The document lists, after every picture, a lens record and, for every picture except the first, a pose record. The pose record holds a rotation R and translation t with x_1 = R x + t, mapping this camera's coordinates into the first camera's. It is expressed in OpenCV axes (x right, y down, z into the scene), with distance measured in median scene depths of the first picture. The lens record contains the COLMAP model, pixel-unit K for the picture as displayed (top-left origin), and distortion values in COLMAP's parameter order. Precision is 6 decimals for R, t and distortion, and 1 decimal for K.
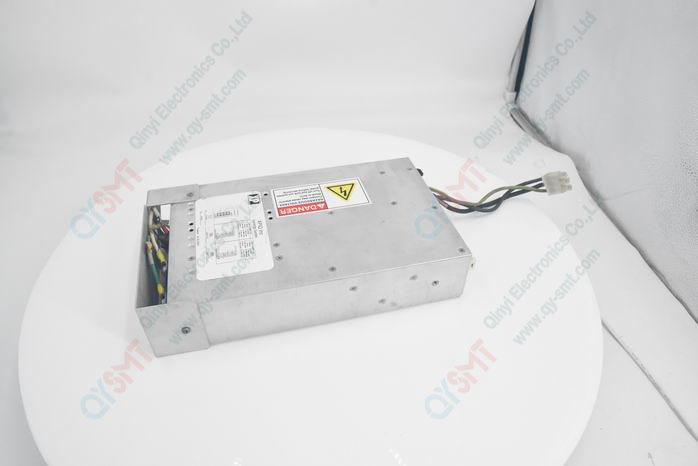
lens RADIAL K [[479.8, 0, 349.0], [0, 479.8, 233.0], [0, 0, 1]] dist [-0.074965, 0.001465]
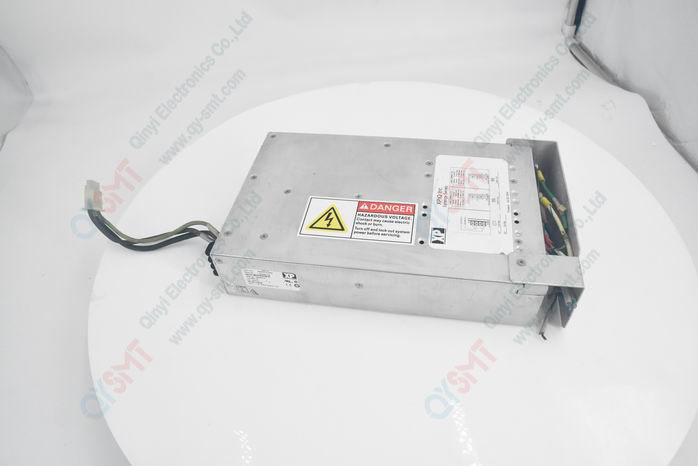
lens RADIAL K [[479.8, 0, 349.0], [0, 479.8, 233.0], [0, 0, 1]] dist [-0.074965, 0.001465]
pose [[-0.908089, -0.268739, 0.321176, -0.326824], [0.313807, 0.071180, 0.946815, -0.889793], [-0.277307, 0.960579, 0.019694, 1.052149]]
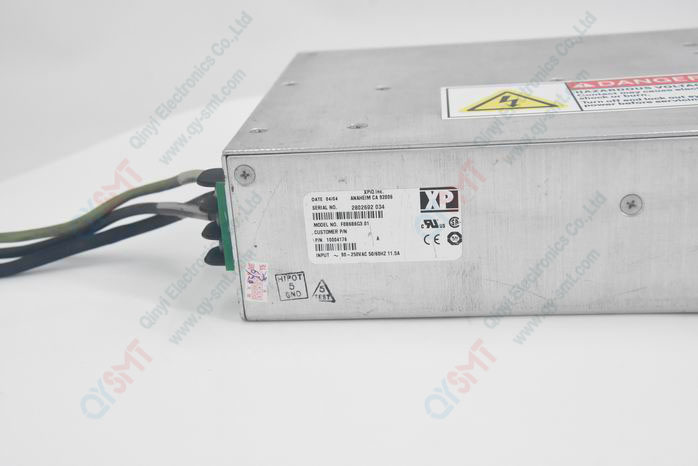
lens RADIAL K [[976.5, 0, 349.0], [0, 976.5, 233.0], [0, 0, 1]] dist [0.015152, 0.041308]
pose [[-0.940022, -0.064954, 0.334874, -0.146494], [0.264312, 0.481889, 0.835417, -0.667187], [-0.215636, 0.873821, -0.435818, 1.472888]]
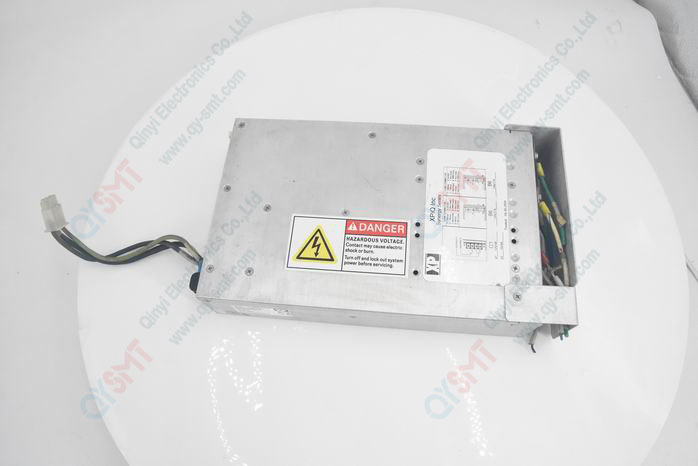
lens RADIAL K [[479.8, 0, 349.0], [0, 479.8, 233.0], [0, 0, 1]] dist [-0.074965, 0.001465]
pose [[-0.938908, -0.294257, 0.178504, -0.200855], [0.260332, -0.267960, 0.927591, -0.816076], [-0.225119, 0.917393, 0.328195, 0.759414]]
